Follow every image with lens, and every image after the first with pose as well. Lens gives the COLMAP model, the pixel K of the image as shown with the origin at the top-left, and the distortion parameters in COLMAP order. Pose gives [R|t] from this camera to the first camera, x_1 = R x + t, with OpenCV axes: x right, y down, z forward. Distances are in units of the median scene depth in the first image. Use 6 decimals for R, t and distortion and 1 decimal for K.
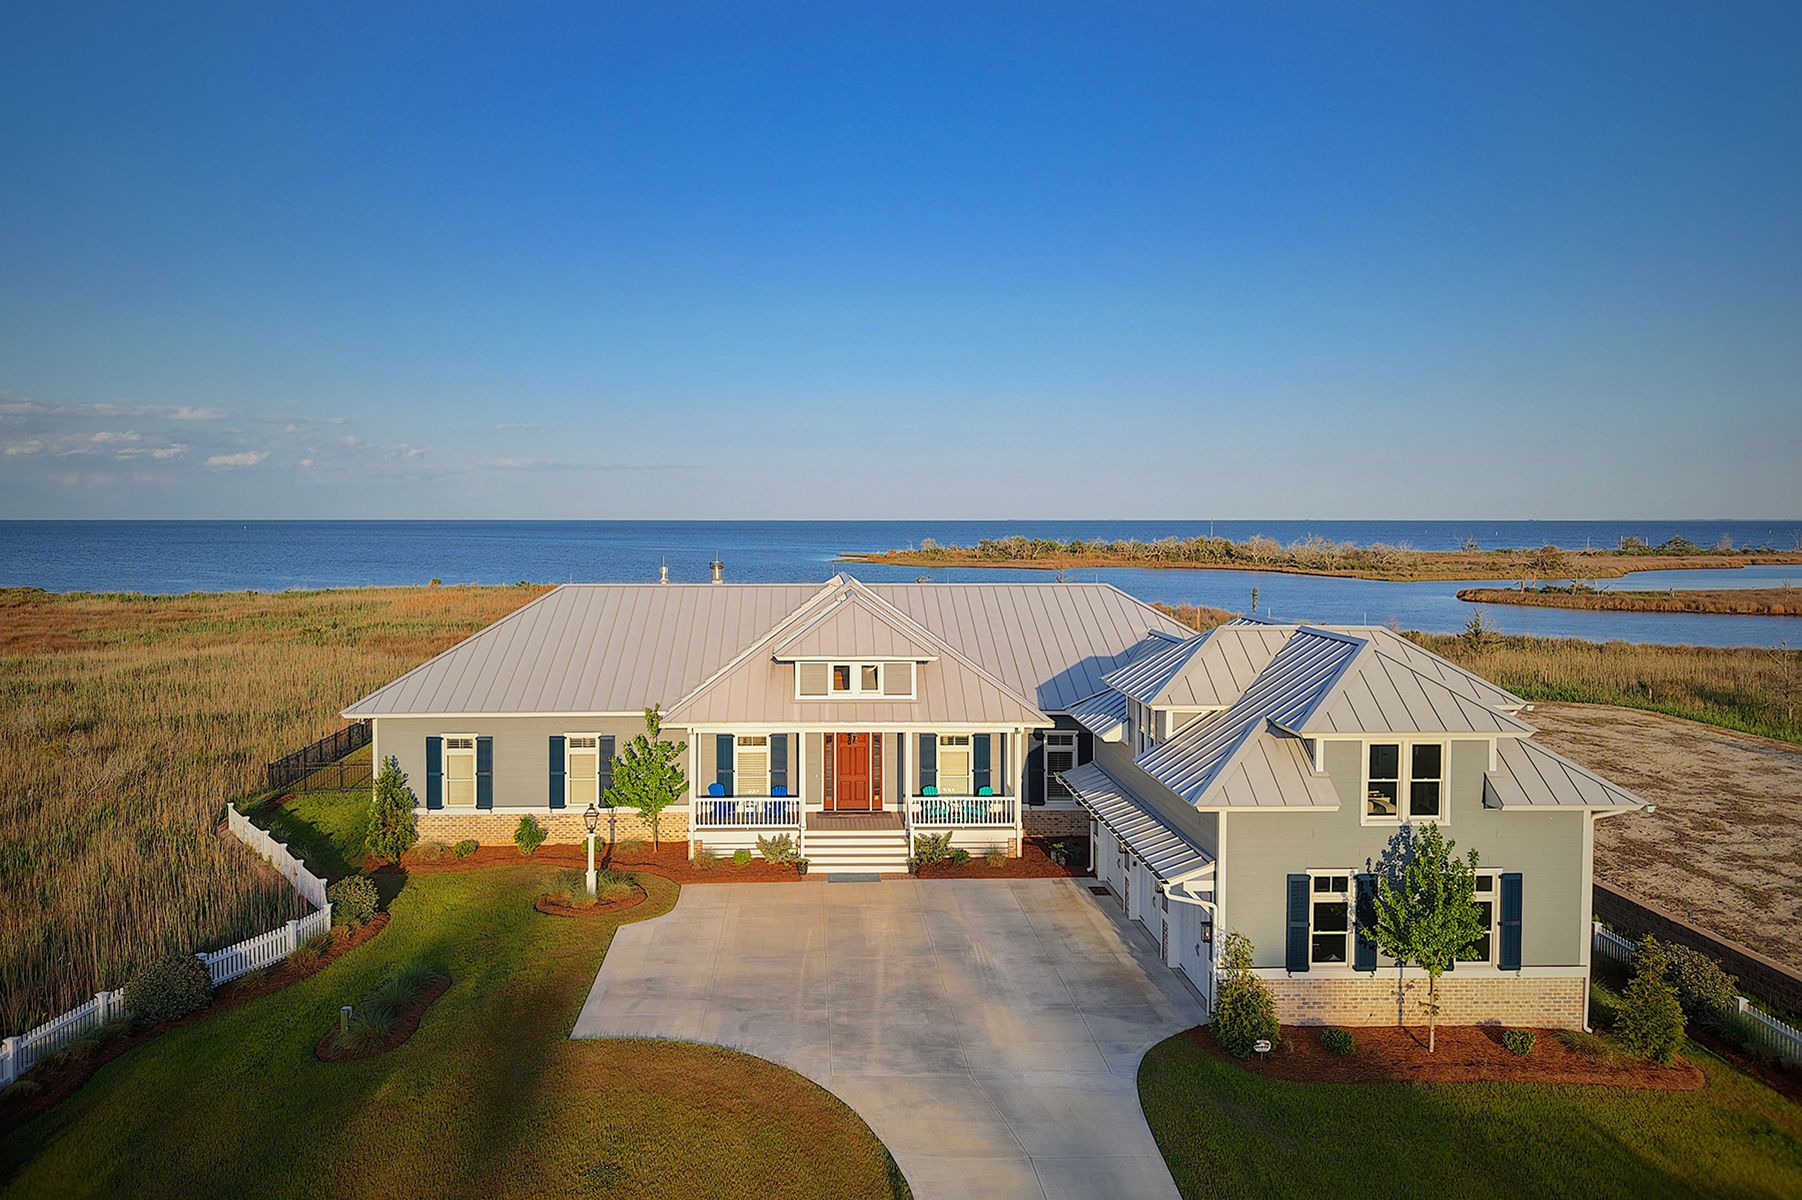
lens RADIAL K [[1297.2, 0, 840.8], [0, 1297.2, 593.5], [0, 0, 1]] dist [0.000222, -0.001819]
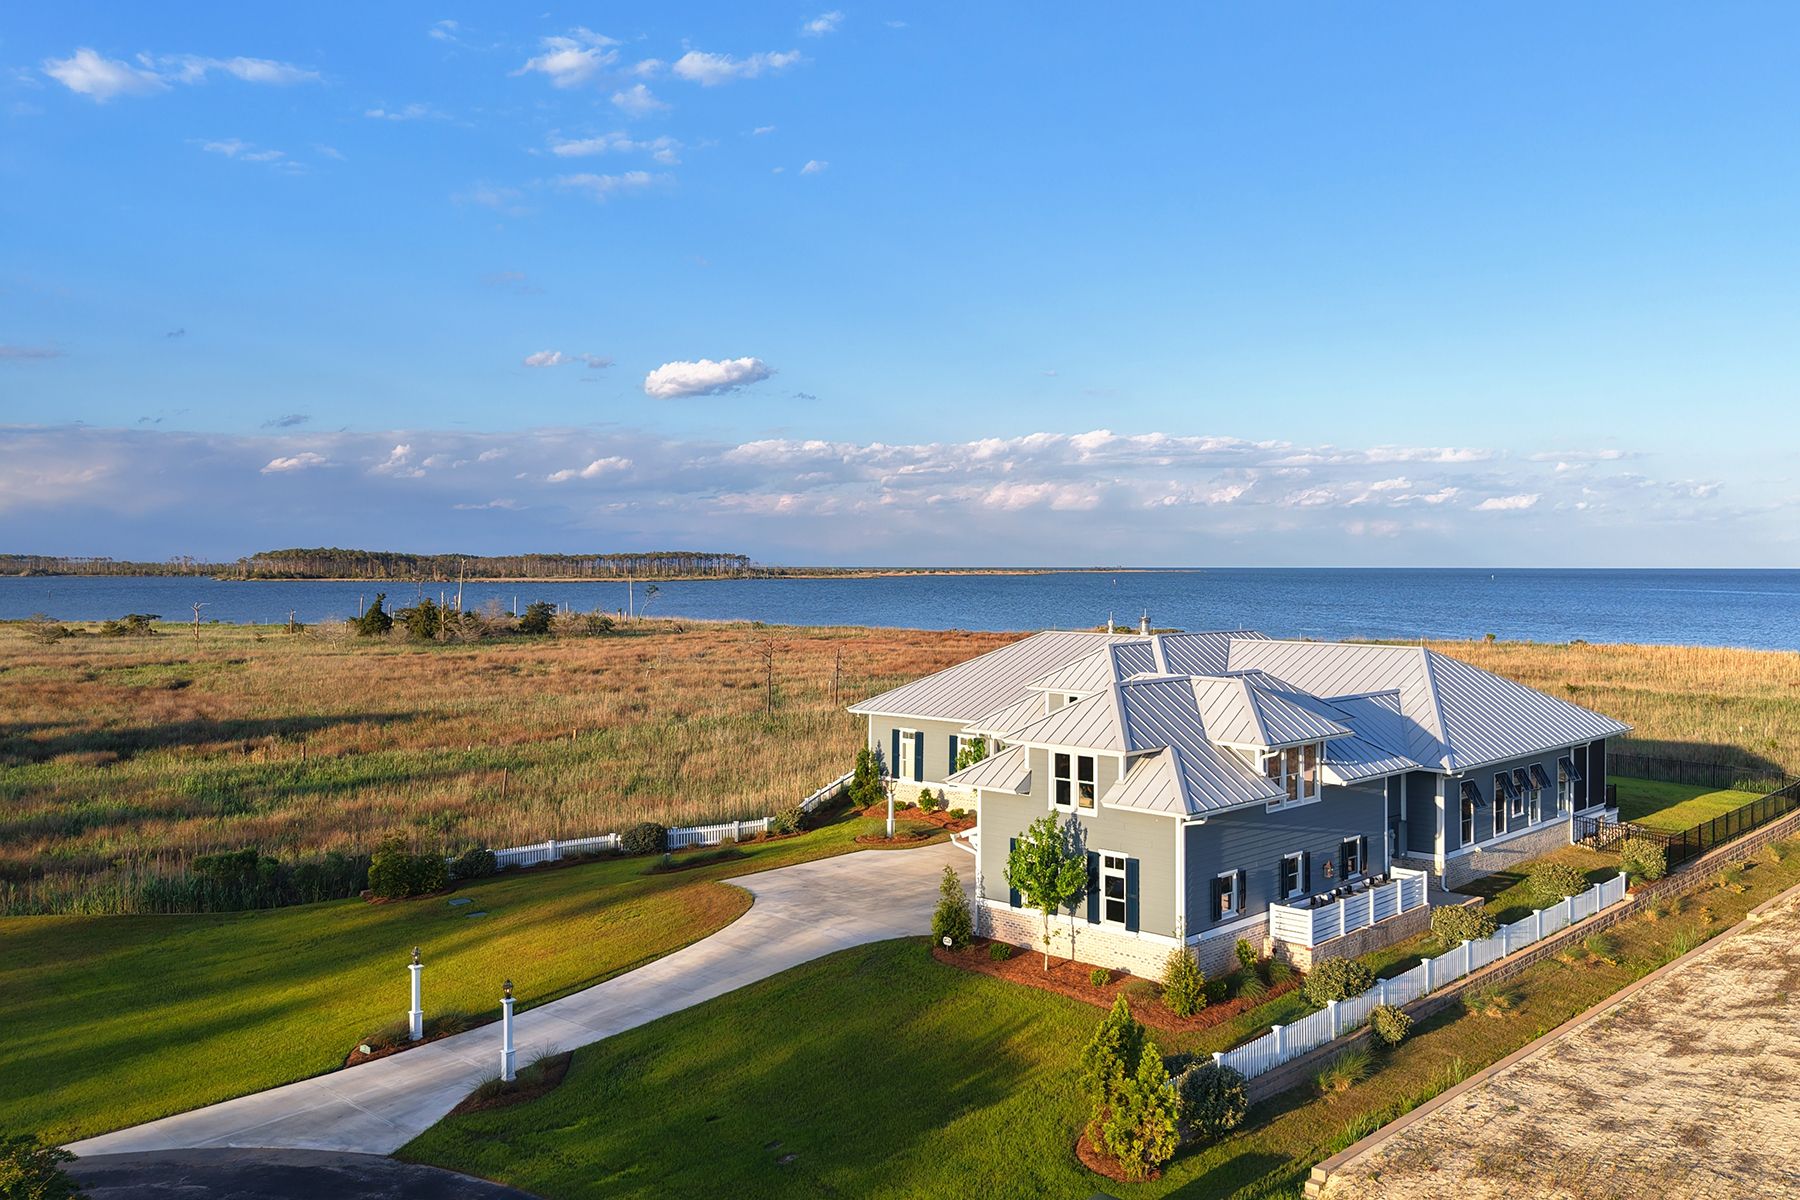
lens RADIAL K [[1436.6, 0, 1075.1], [0, 1436.6, 617.9], [0, 0, 1]] dist [0.019242, -0.005011]
pose [[0.741689, 0.017866, -0.670506, 1.001723], [-0.030652, 0.999504, -0.007274, -0.014001], [0.670044, 0.025948, 0.741868, -0.101913]]
